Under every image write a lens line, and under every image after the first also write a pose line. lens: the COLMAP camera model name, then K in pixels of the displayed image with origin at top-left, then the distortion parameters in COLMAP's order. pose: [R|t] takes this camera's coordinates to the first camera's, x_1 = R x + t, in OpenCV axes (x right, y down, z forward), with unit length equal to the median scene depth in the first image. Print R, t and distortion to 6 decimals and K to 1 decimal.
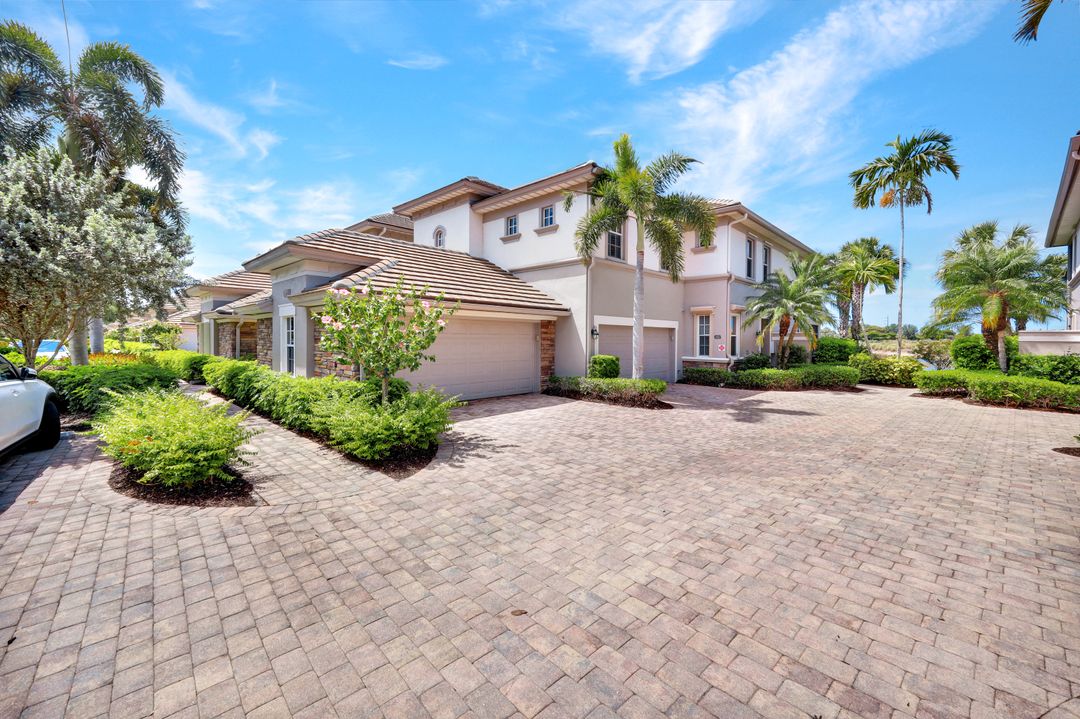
lens RADIAL K [[431.5, 0, 537.8], [0, 431.5, 344.3], [0, 0, 1]] dist [0.002000, 0.000080]
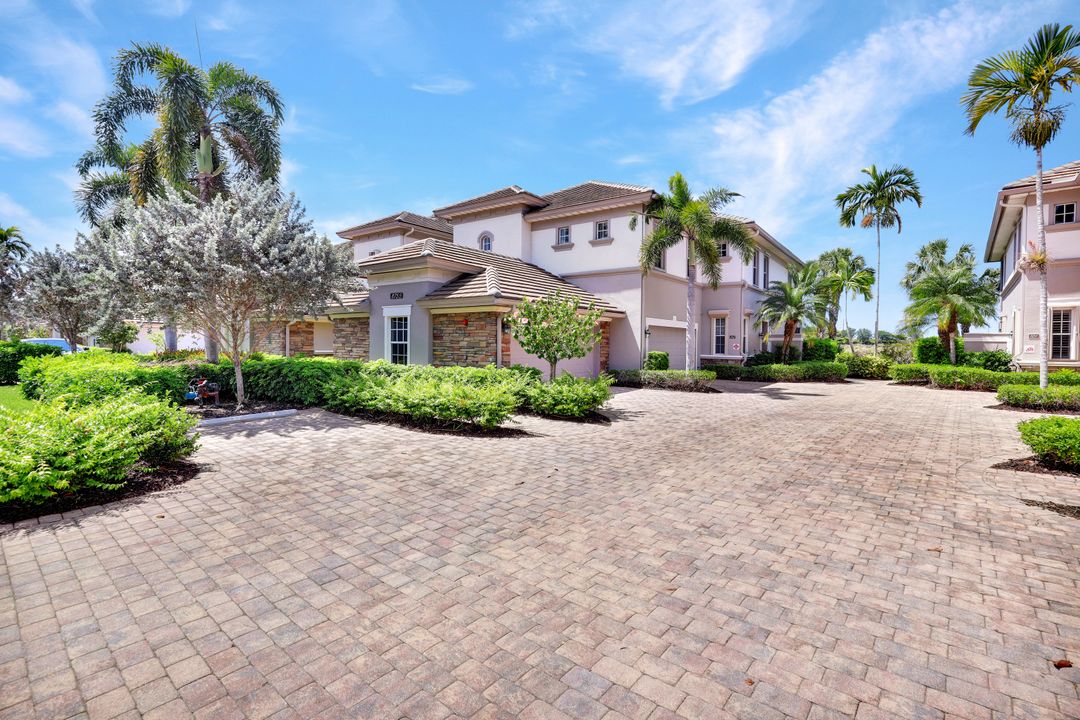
lens RADIAL K [[490.2, 0, 542.0], [0, 490.2, 351.4], [0, 0, 1]] dist [-0.002063, -0.000066]
pose [[0.991800, 0.001970, 0.127785, -0.265066], [-0.002946, 0.999968, 0.007449, 0.013306], [-0.127767, -0.007764, 0.991774, -0.235694]]
